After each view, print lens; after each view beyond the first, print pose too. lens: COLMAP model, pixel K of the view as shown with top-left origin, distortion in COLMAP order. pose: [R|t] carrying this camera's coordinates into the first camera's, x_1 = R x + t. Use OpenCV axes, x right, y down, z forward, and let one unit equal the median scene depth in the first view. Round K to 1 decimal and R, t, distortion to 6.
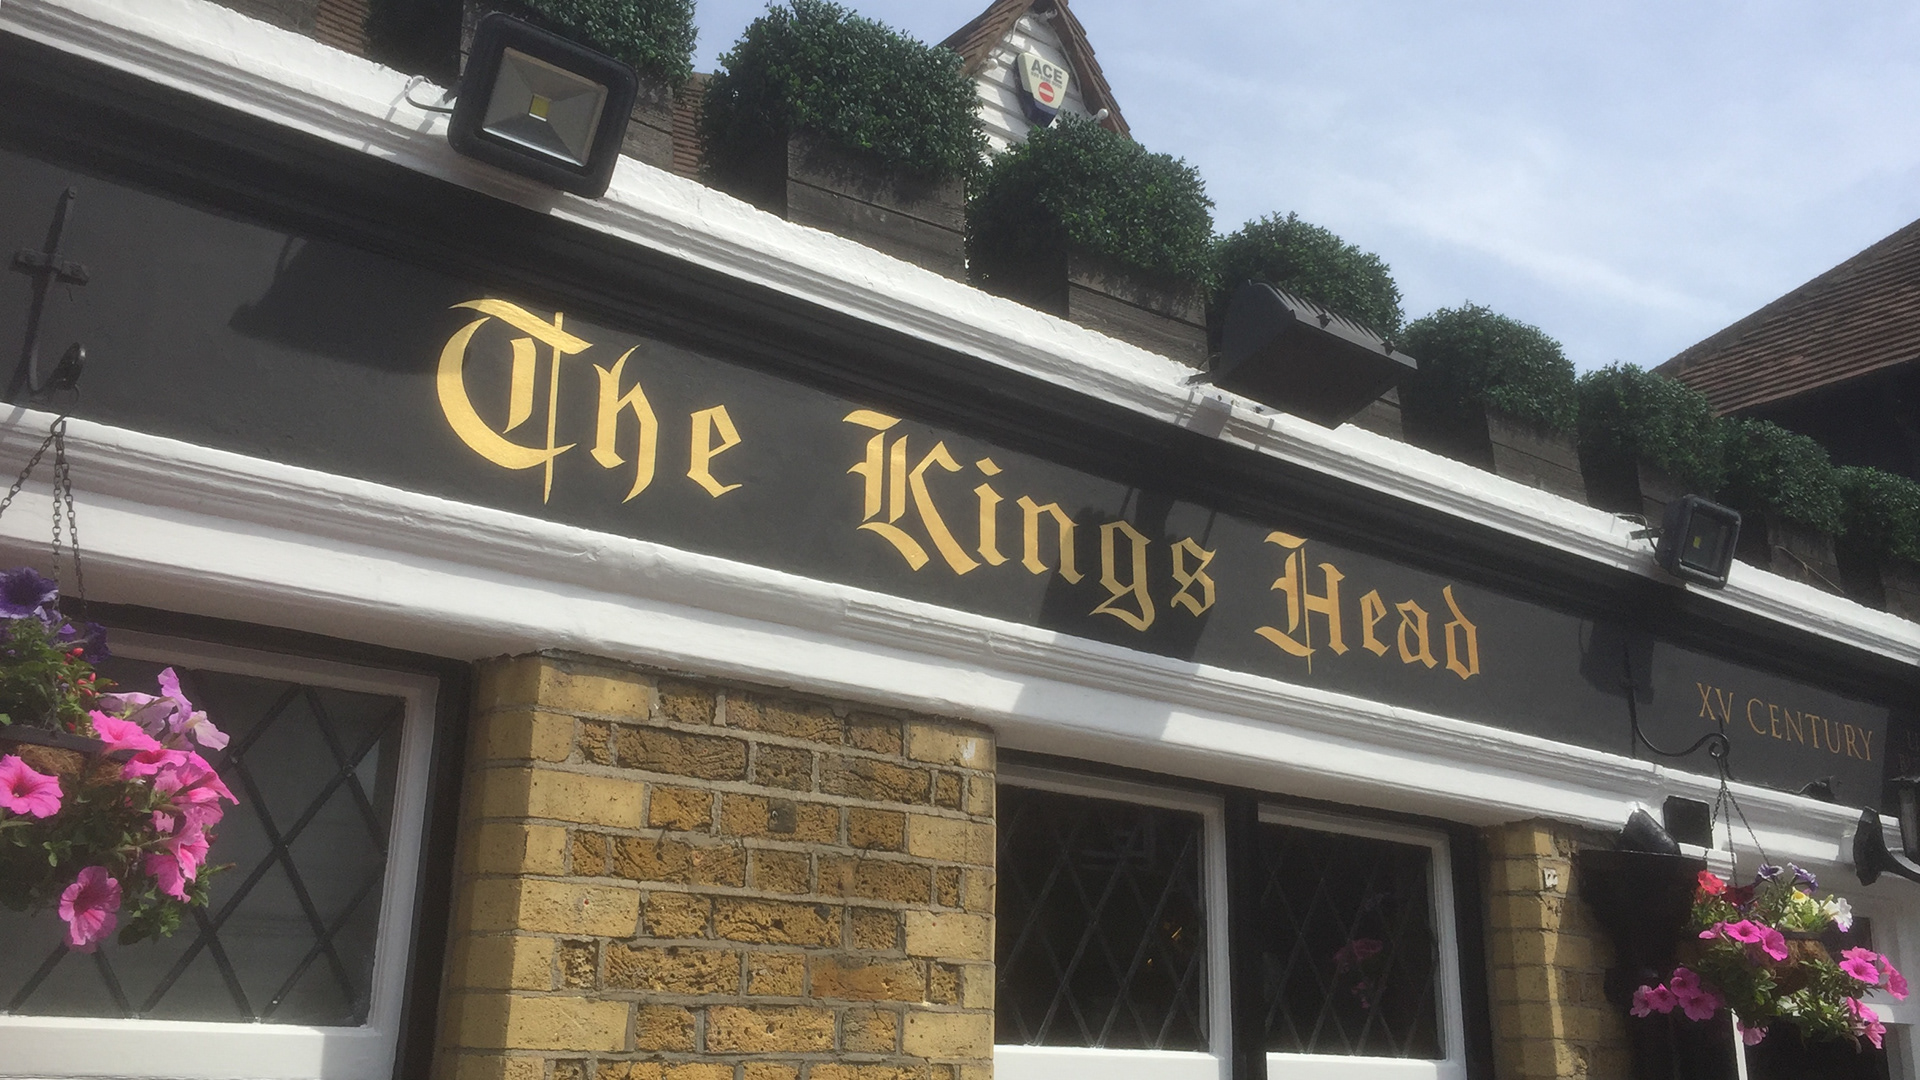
lens RADIAL K [[1735.7, 0, 974.6], [0, 1735.7, 546.5], [0, 0, 1]] dist [0.039000, -0.007684]
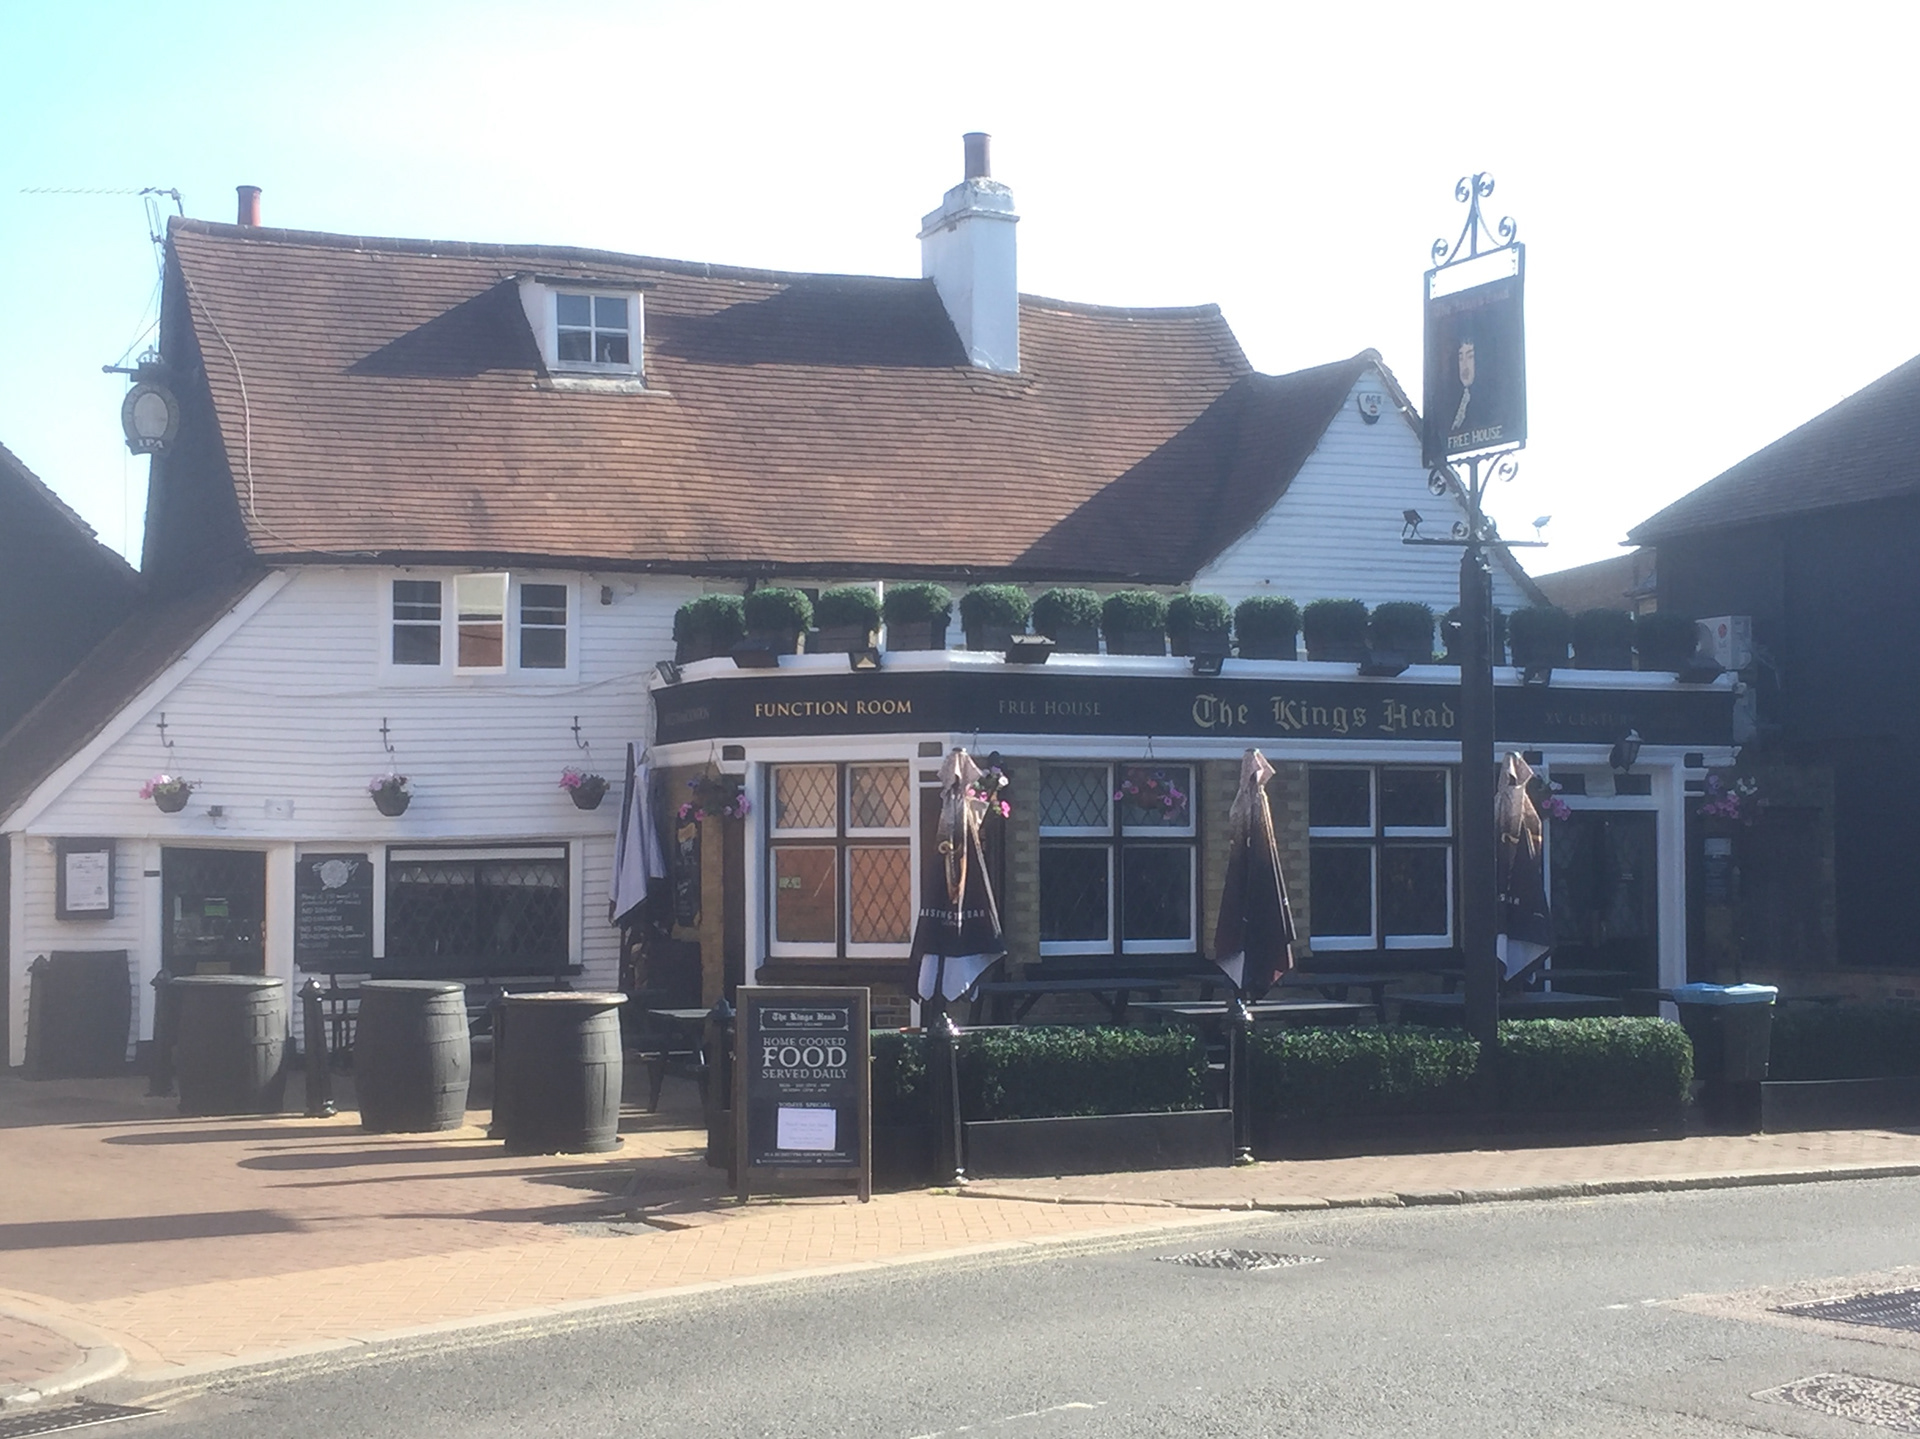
lens RADIAL K [[2749.7, 0, 959.3], [0, 2749.7, 720.8], [0, 0, 1]] dist [0.023587, 0.000000]
pose [[0.969183, -0.022207, -0.245340, 0.882597], [0.084749, 0.965193, 0.247427, -1.824990], [0.231306, -0.260594, 0.937330, -5.837236]]
